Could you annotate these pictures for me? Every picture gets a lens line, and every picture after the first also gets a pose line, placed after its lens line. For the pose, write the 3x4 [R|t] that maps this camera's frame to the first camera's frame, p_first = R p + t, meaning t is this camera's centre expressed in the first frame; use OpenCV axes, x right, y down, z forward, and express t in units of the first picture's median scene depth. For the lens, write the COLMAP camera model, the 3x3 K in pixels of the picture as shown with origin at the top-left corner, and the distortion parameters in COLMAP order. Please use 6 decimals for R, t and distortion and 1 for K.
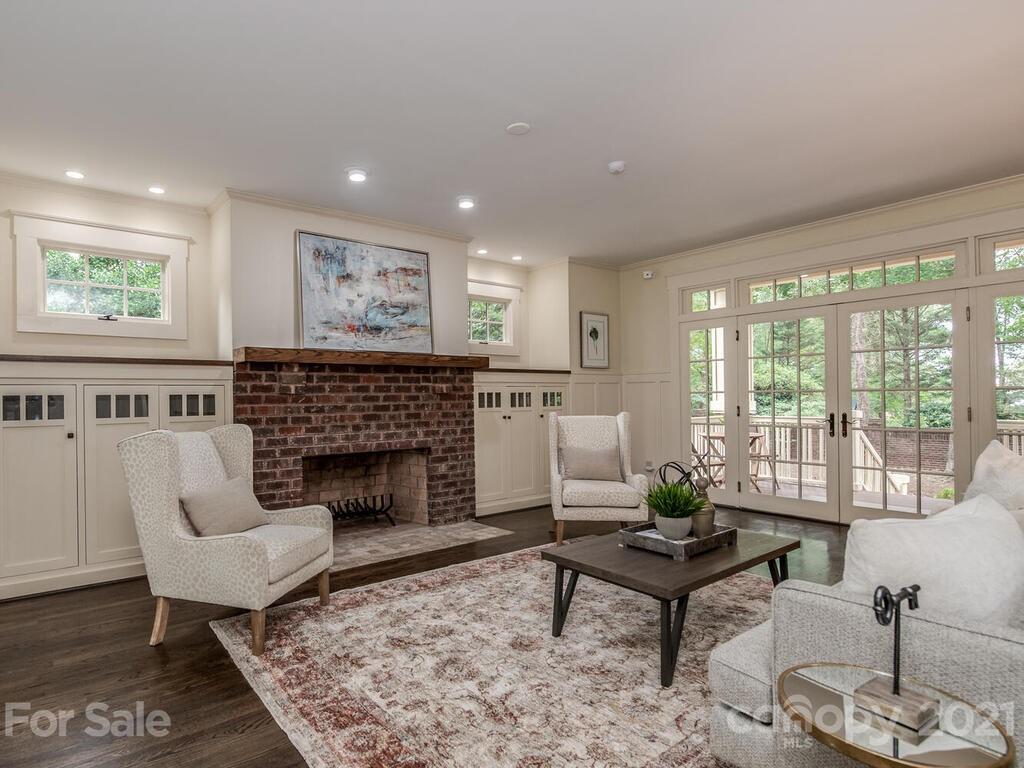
lens RADIAL K [[526.8, 0, 446.4], [0, 526.8, 394.9], [0, 0, 1]] dist [0.002374, 0.000824]
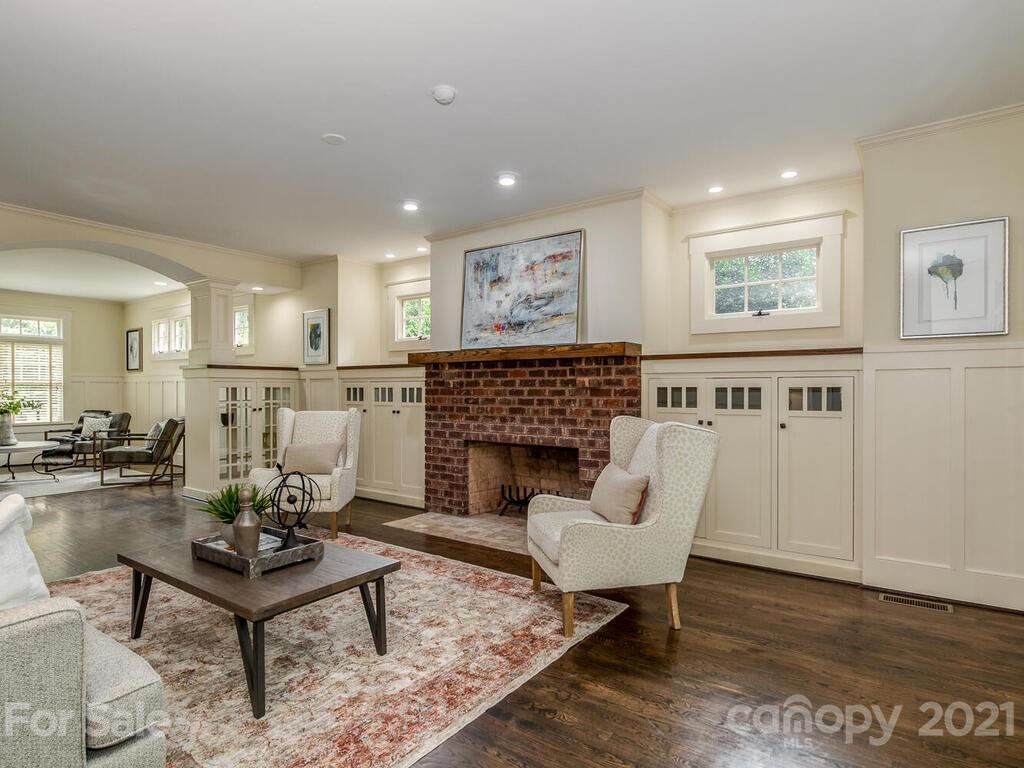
lens RADIAL K [[563.4, 0, 515.3], [0, 563.4, 389.9], [0, 0, 1]] dist [0.002169, -0.000246]
pose [[0.330293, 0.009429, -0.943831, 0.881706], [-0.004097, 0.999955, 0.008555, -0.007425], [0.943870, 0.001041, 0.330316, 0.620684]]
